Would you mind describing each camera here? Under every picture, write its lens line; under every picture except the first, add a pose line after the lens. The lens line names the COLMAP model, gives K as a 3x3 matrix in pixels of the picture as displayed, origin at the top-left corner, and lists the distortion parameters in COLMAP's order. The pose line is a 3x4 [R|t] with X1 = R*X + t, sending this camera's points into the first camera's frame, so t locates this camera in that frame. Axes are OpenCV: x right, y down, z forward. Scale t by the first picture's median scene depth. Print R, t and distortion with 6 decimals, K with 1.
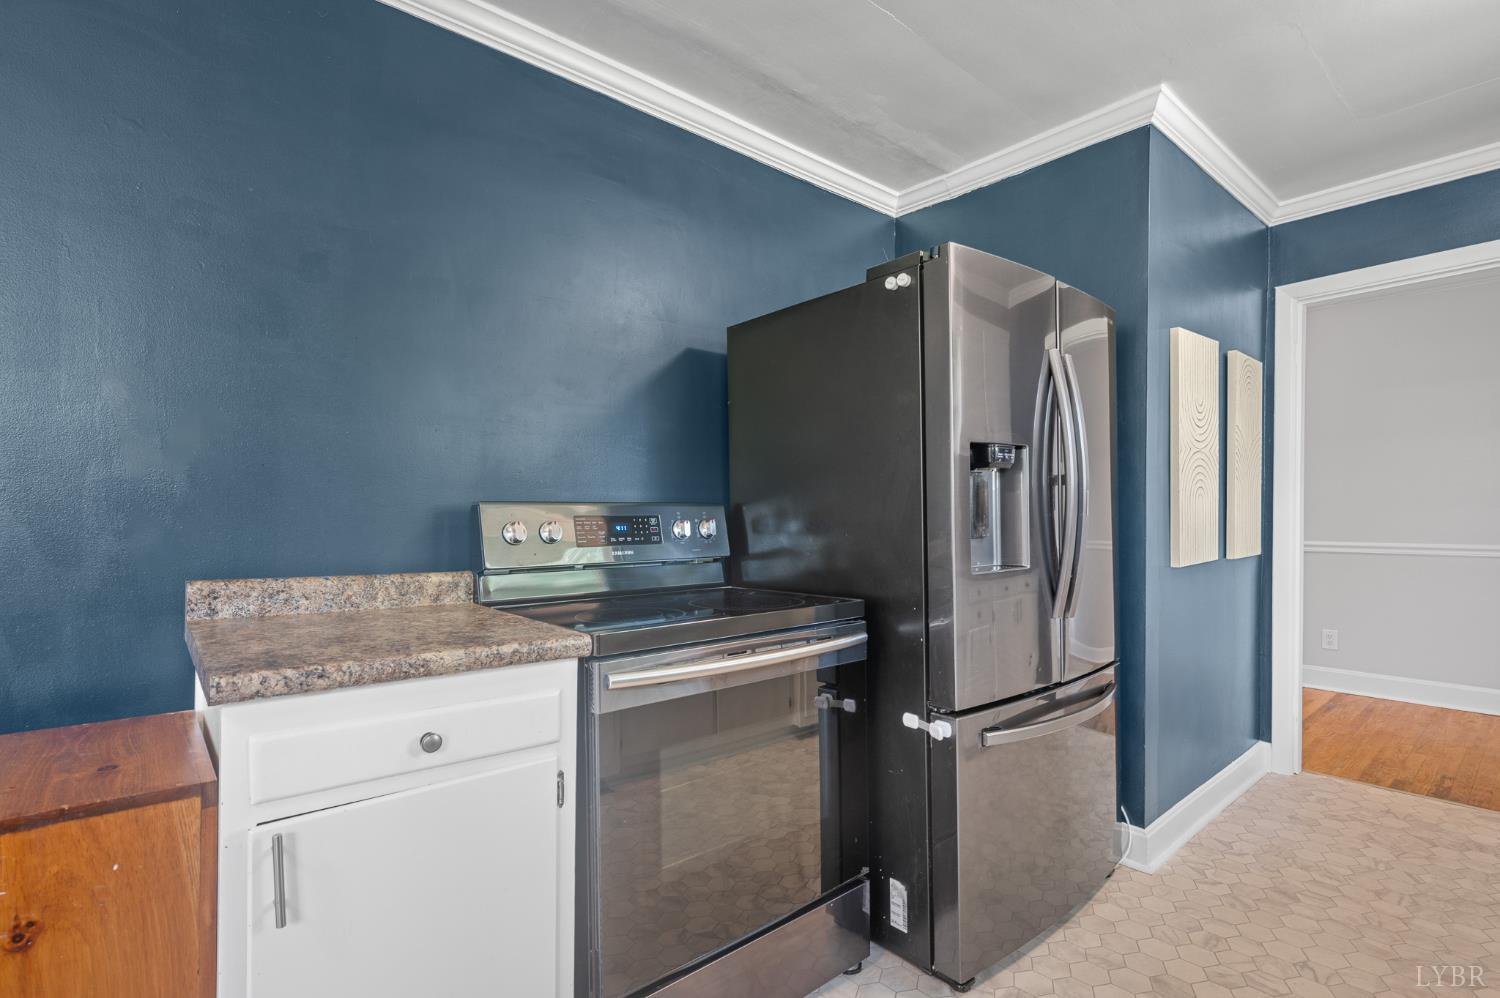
lens RADIAL K [[719.6, 0, 747.7], [0, 719.6, 506.4], [0, 0, 1]] dist [0.000891, 0.000041]
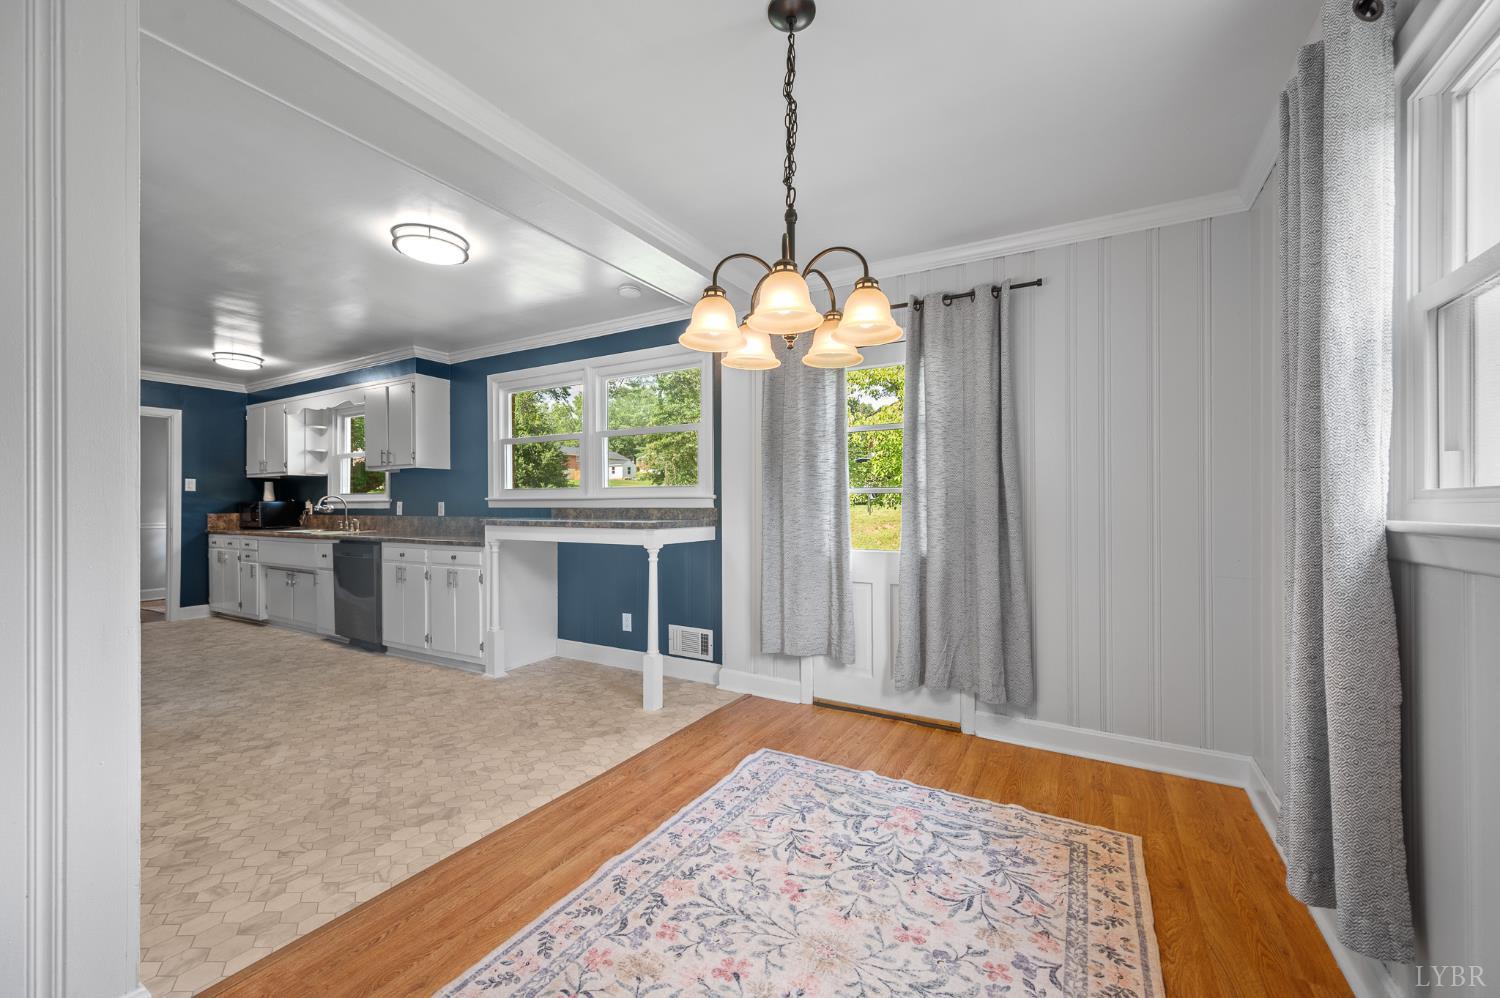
lens RADIAL K [[607.9, 0, 745.8], [0, 607.9, 504.0], [0, 0, 1]] dist [-0.001064, -0.000138]
pose [[-0.335541, 0.001253, 0.942025, -0.759882], [-0.003732, 0.999990, -0.002660, -0.009851], [-0.942018, -0.004408, -0.335533, 0.791749]]
